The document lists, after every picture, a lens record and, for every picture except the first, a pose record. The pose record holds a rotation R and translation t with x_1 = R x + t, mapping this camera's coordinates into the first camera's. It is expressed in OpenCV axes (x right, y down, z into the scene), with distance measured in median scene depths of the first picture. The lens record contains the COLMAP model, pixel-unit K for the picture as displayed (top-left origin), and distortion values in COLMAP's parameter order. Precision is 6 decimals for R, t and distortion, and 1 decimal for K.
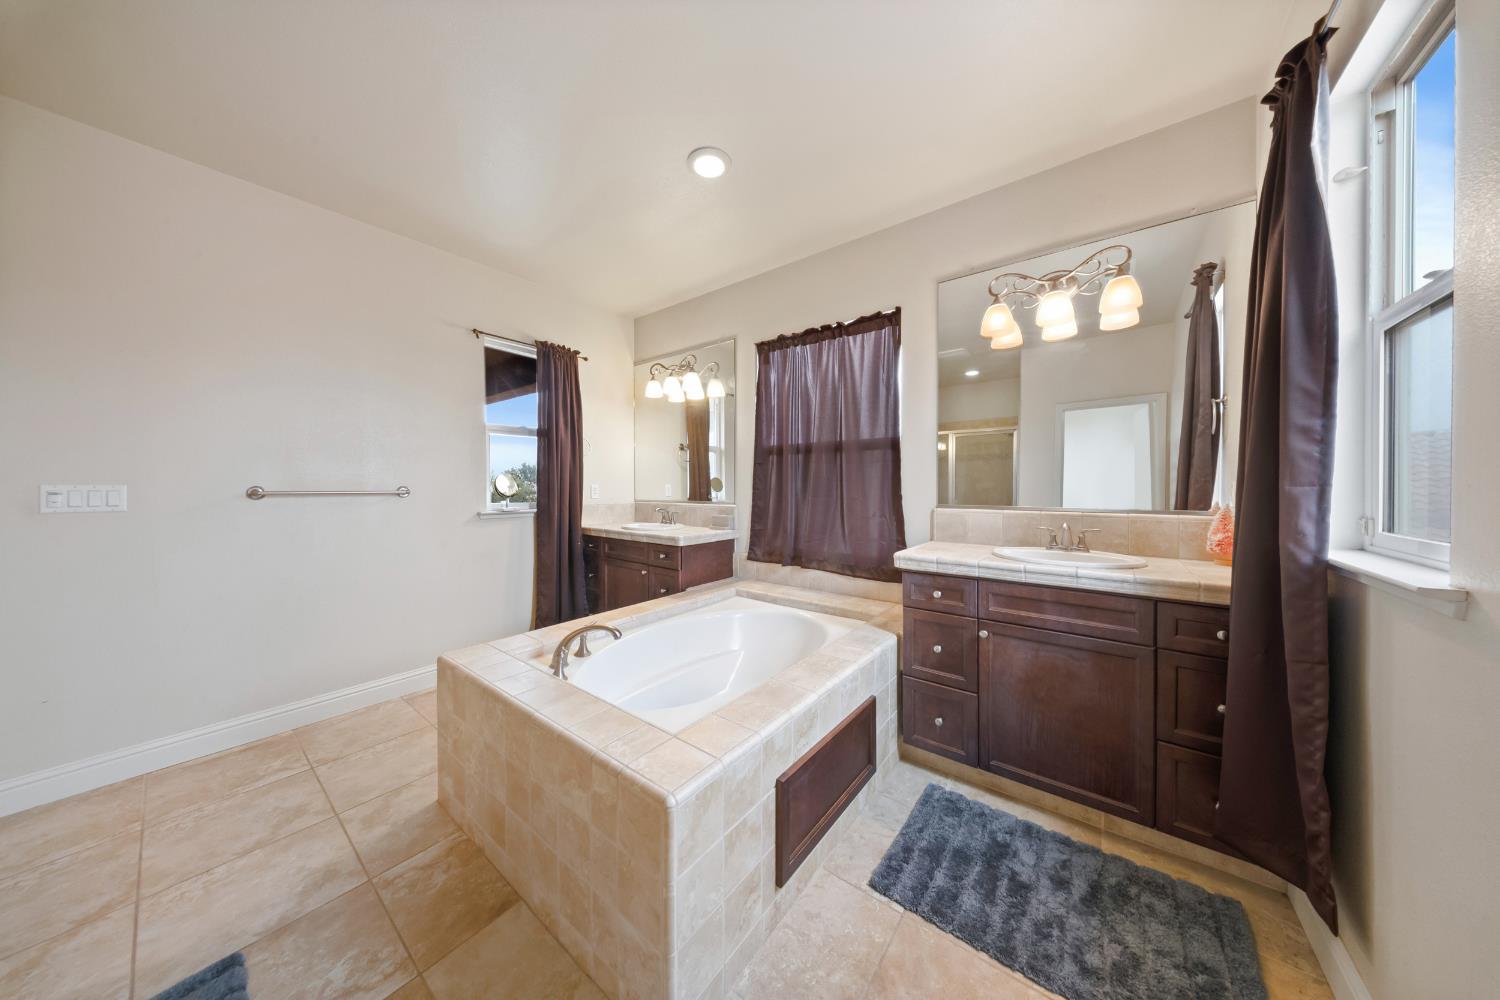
lens RADIAL K [[455.5, 0, 750.2], [0, 455.5, 486.0], [0, 0, 1]] dist [0.000233, -0.000010]
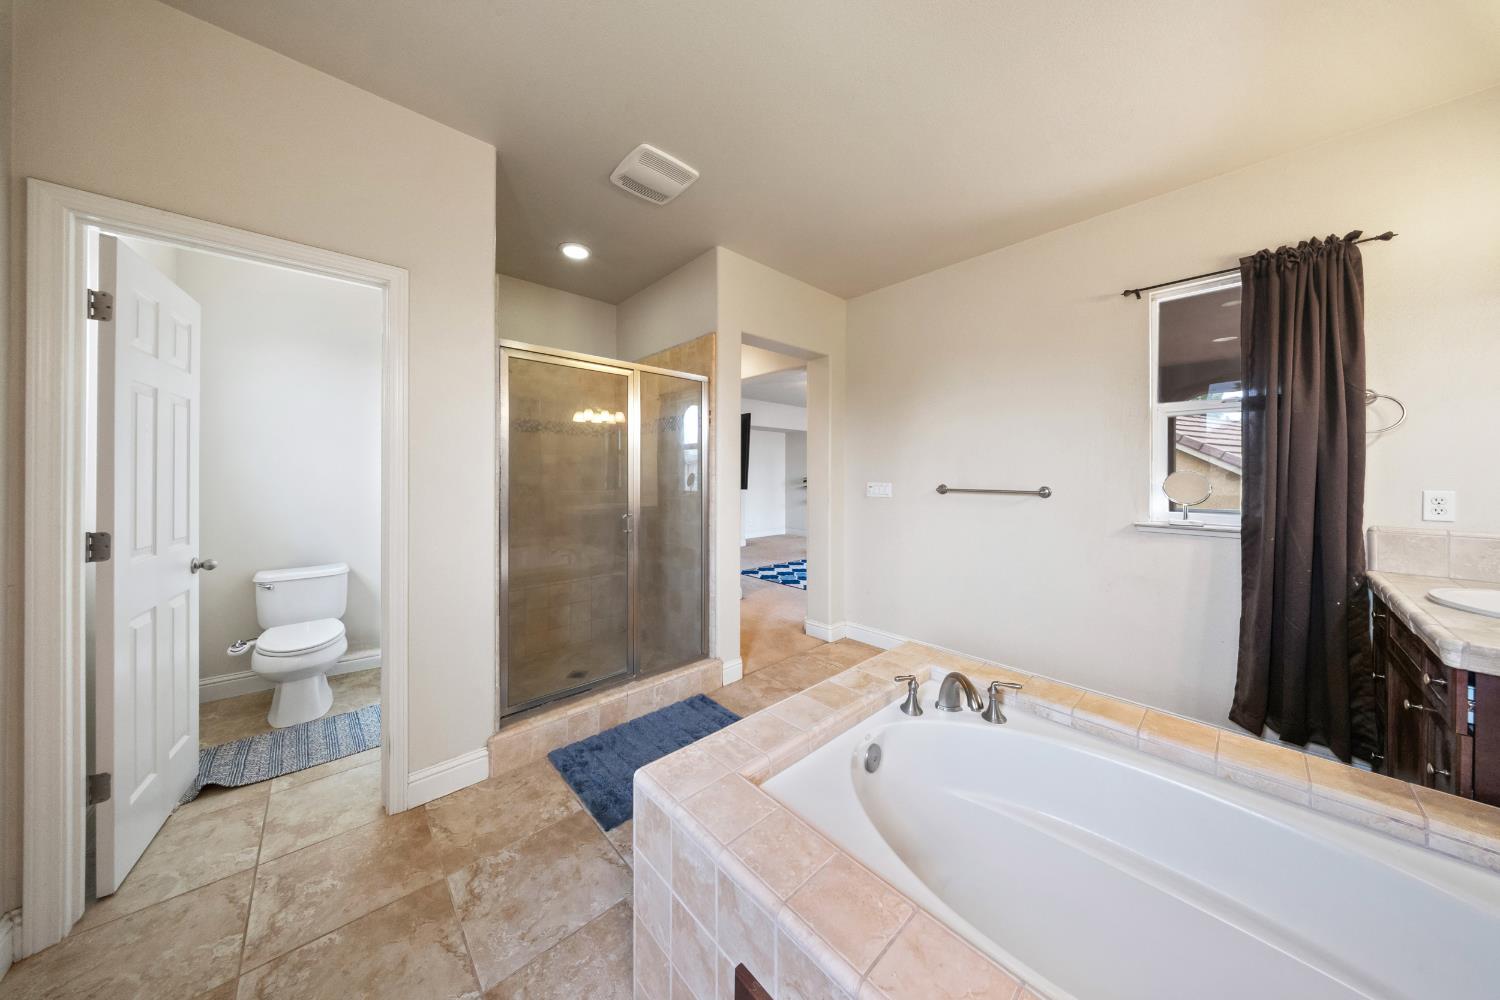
lens RADIAL K [[456.5, 0, 746.0], [0, 456.5, 477.2], [0, 0, 1]] dist [0.001265, -0.001953]
pose [[-0.169098, 0.002026, -0.985597, 0.325483], [-0.005690, 0.999979, 0.003032, -0.018456], [0.985583, 0.006120, -0.169083, 0.527153]]
